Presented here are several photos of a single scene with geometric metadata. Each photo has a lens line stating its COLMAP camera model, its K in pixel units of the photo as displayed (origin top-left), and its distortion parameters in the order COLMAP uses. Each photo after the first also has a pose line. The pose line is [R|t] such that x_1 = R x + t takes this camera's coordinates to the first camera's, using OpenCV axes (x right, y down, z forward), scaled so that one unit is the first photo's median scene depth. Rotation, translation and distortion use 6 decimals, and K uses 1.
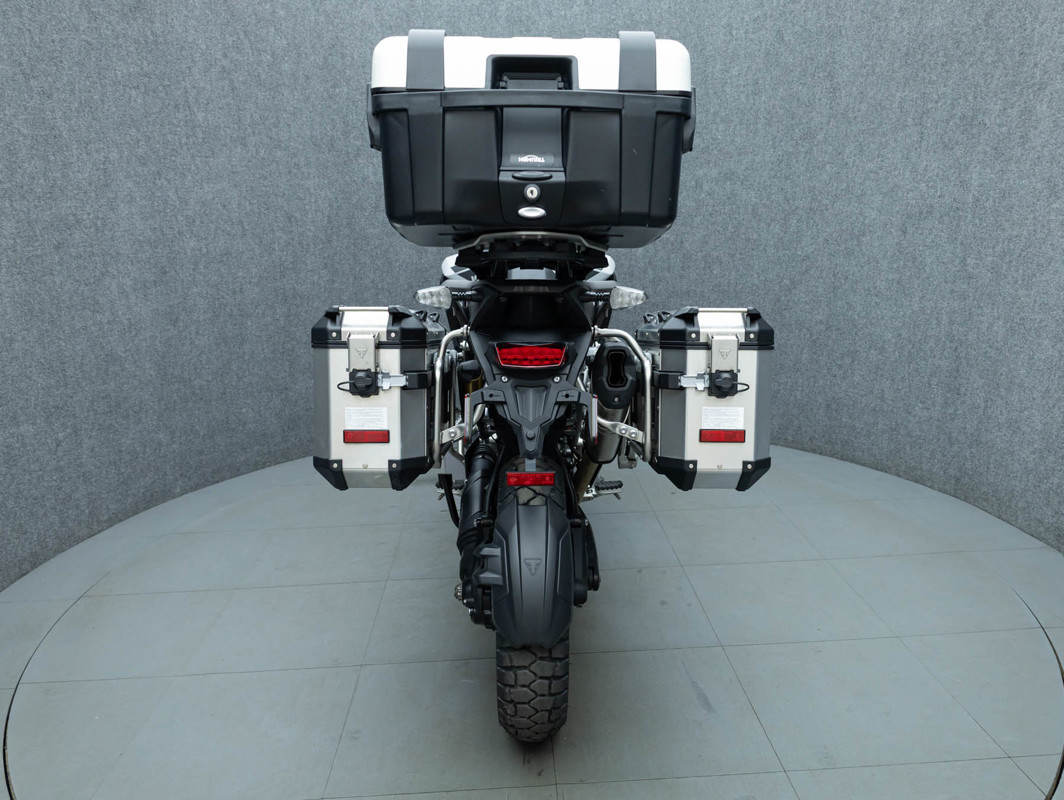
lens RADIAL K [[791.5, 0, 532.0], [0, 791.5, 400.0], [0, 0, 1]] dist [0.008647, 0.000626]
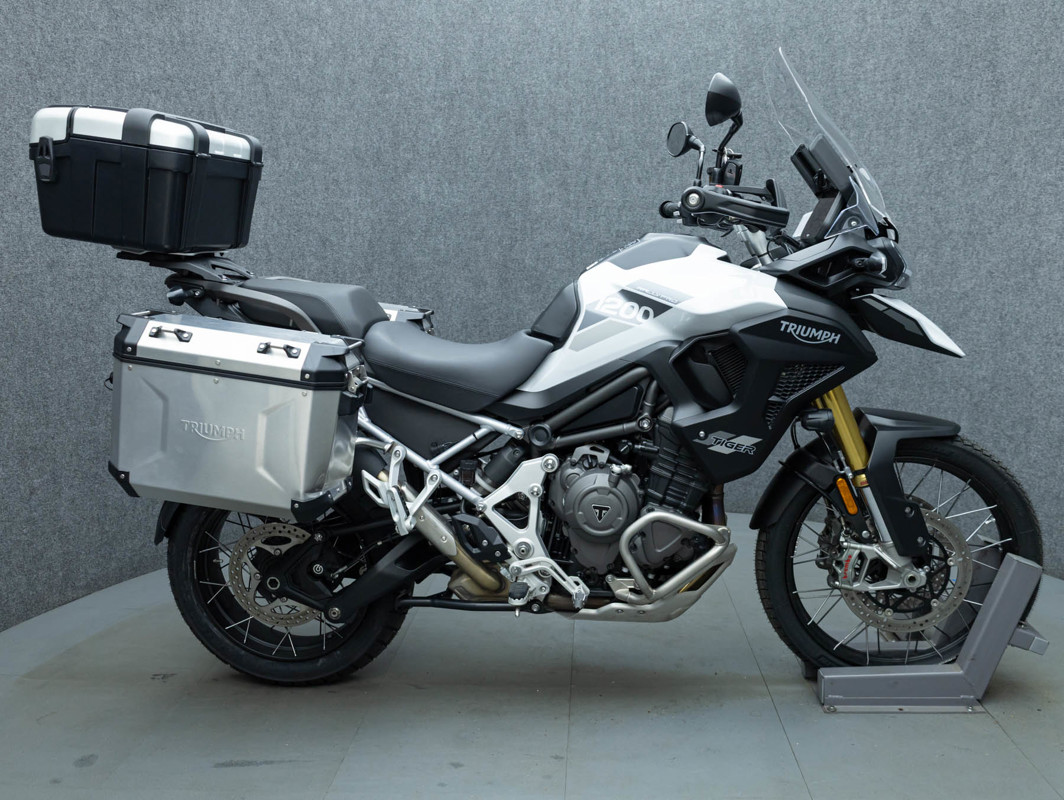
lens RADIAL K [[938.2, 0, 527.2], [0, 938.2, 401.7], [0, 0, 1]] dist [-0.034043, 0.011761]
pose [[0.989600, 0.029365, -0.140820, 0.060008], [-0.041997, 0.995271, -0.087593, 0.020802], [0.137582, 0.092596, 0.986153, 0.064117]]
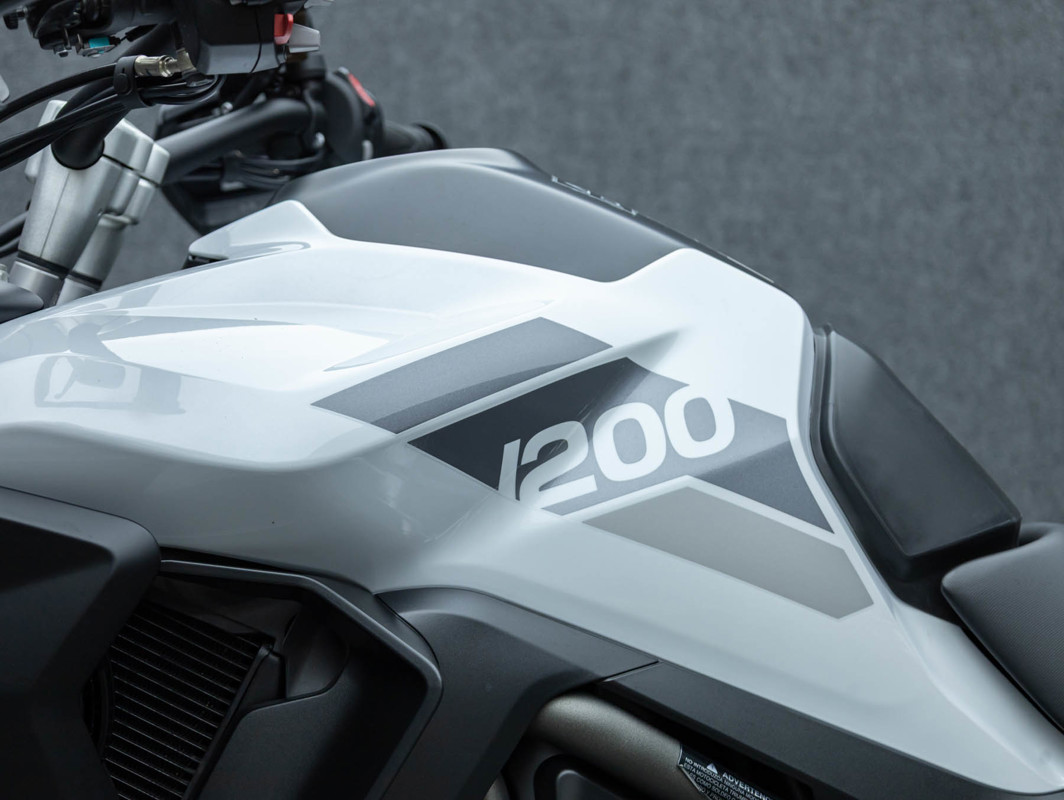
lens RADIAL K [[2361.3, 0, 532.0], [0, 2361.3, 400.0], [0, 0, 1]] dist [0.029808, -0.162517]
pose [[0.999484, -0.011930, -0.029807, -0.048236], [0.004680, 0.972622, -0.232344, -0.013503], [0.031763, 0.232085, 0.972177, 0.314534]]
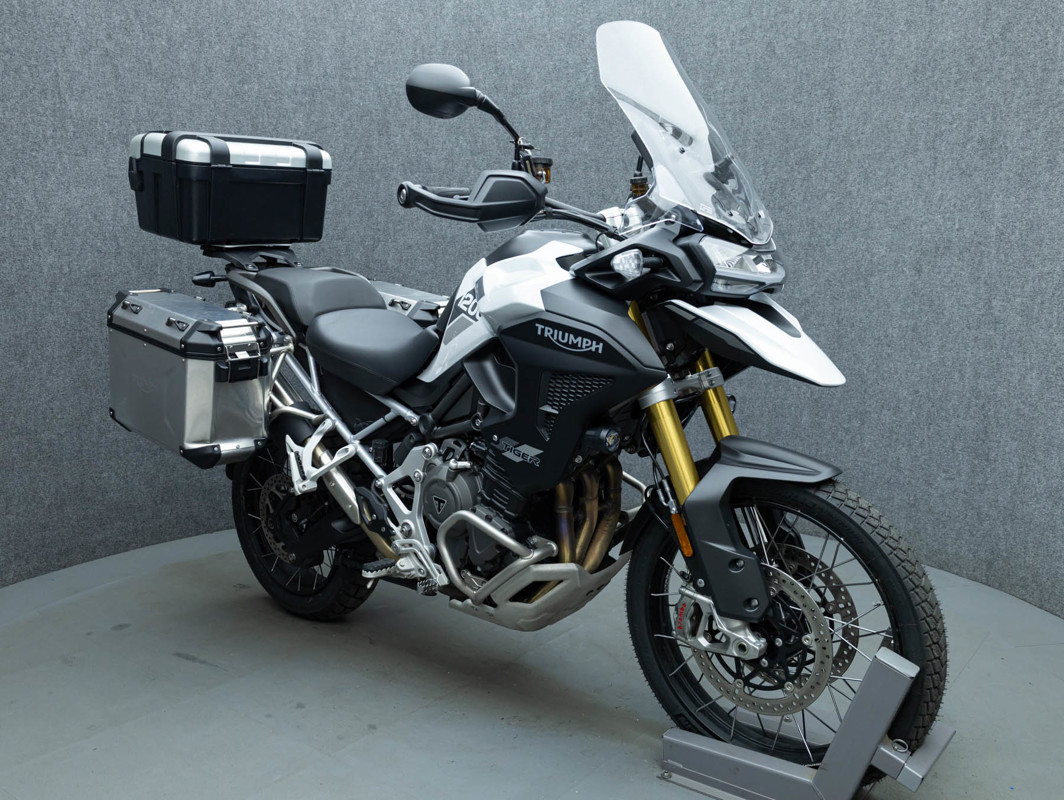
lens RADIAL K [[937.8, 0, 543.9], [0, 937.8, 402.7], [0, 0, 1]] dist [-0.022887, 0.000885]
pose [[0.996084, 0.019597, 0.086207, -0.015811], [-0.010522, 0.994470, -0.104495, 0.036597], [-0.087778, 0.103179, 0.990782, 0.050904]]
